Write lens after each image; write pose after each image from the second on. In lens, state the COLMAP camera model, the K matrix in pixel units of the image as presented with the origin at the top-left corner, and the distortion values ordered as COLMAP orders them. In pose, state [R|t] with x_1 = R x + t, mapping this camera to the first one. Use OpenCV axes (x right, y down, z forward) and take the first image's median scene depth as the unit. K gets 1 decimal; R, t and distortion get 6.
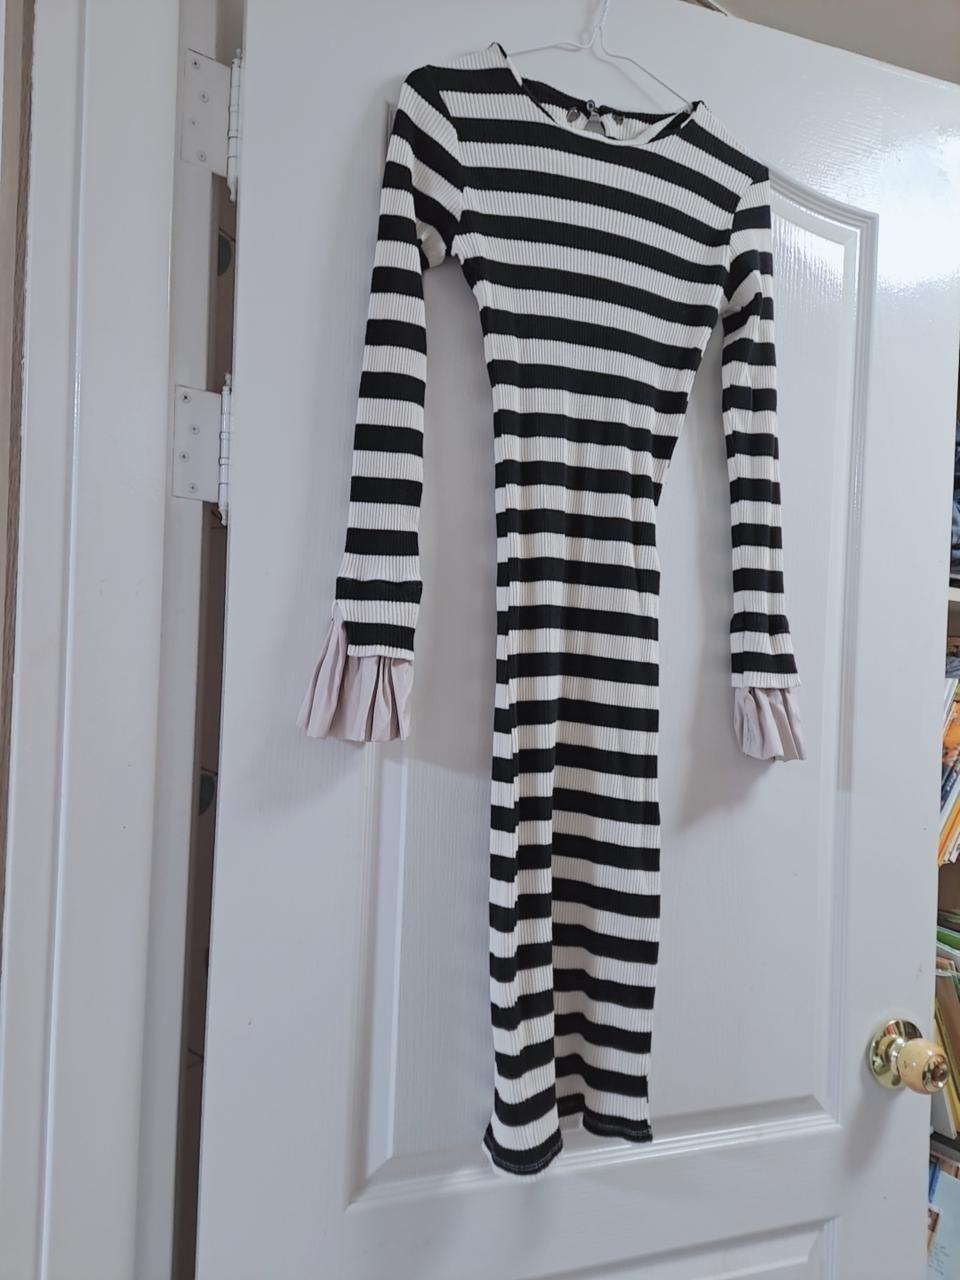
lens RADIAL K [[918.8, 0, 474.4], [0, 918.8, 634.9], [0, 0, 1]] dist [0.038832, -0.043729]
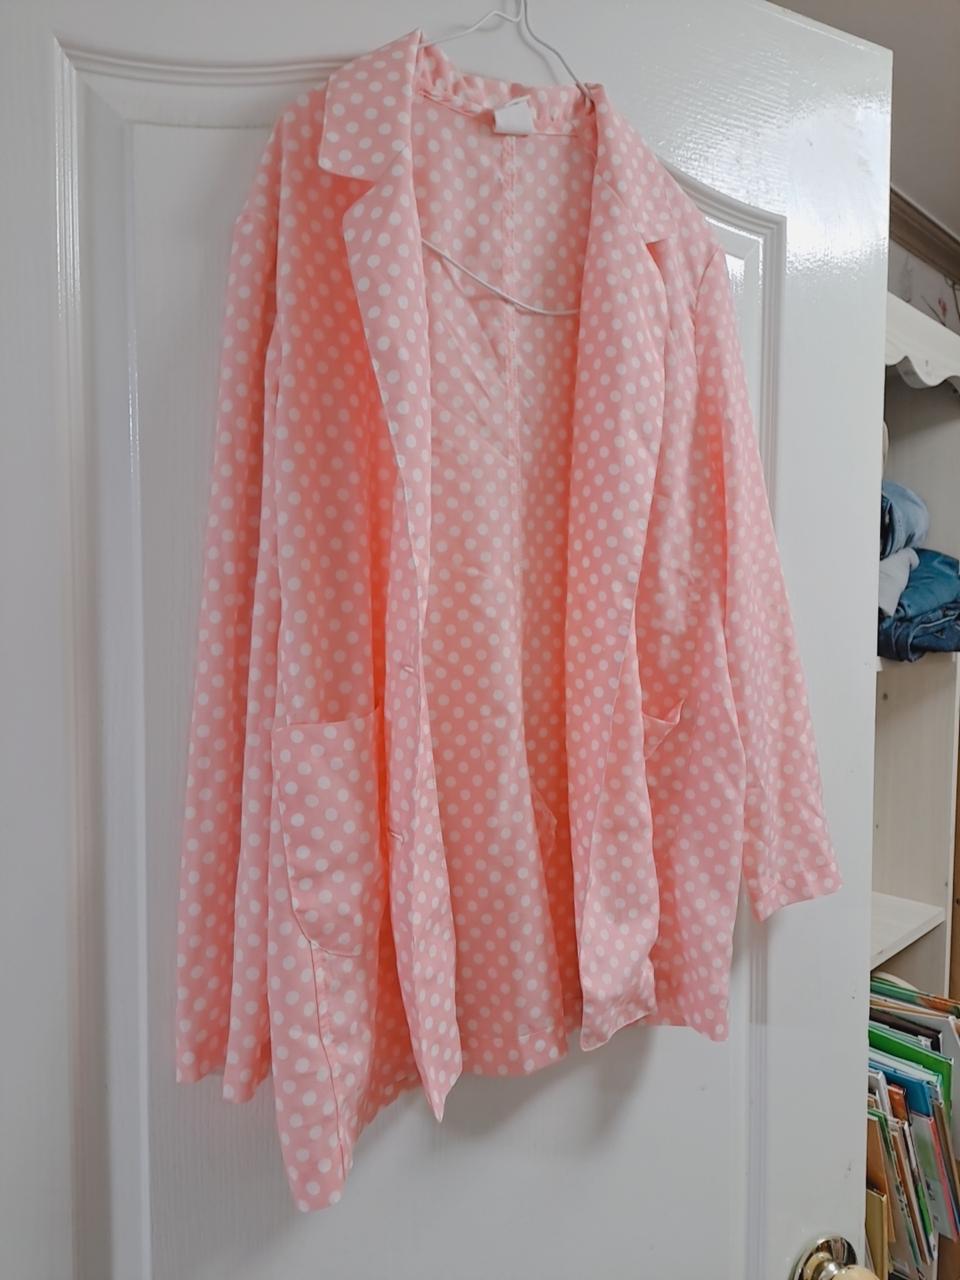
lens RADIAL K [[918.8, 0, 473.4], [0, 918.8, 639.8], [0, 0, 1]] dist [0.038832, -0.043729]
pose [[0.991933, -0.039442, 0.120468, 0.089670], [0.033694, 0.998211, 0.049384, -0.178648], [-0.122201, -0.044927, 0.991488, 0.305536]]
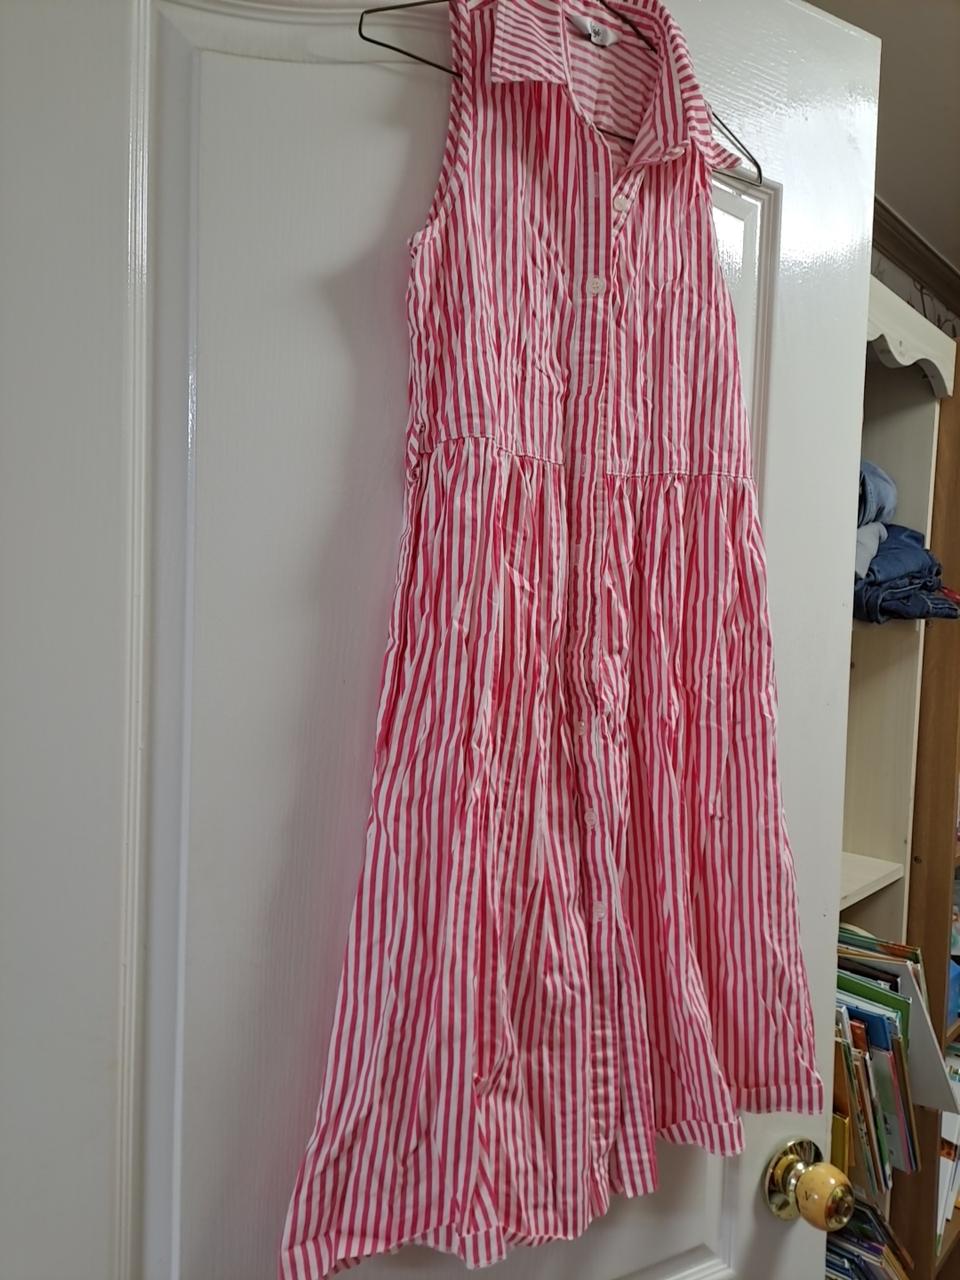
lens RADIAL K [[918.8, 0, 474.5], [0, 918.8, 639.7], [0, 0, 1]] dist [0.038832, -0.043729]
pose [[0.986772, -0.013133, 0.161584, 0.034058], [0.006367, 0.999084, 0.042321, -0.101441], [-0.161991, -0.040732, 0.985951, 0.252833]]
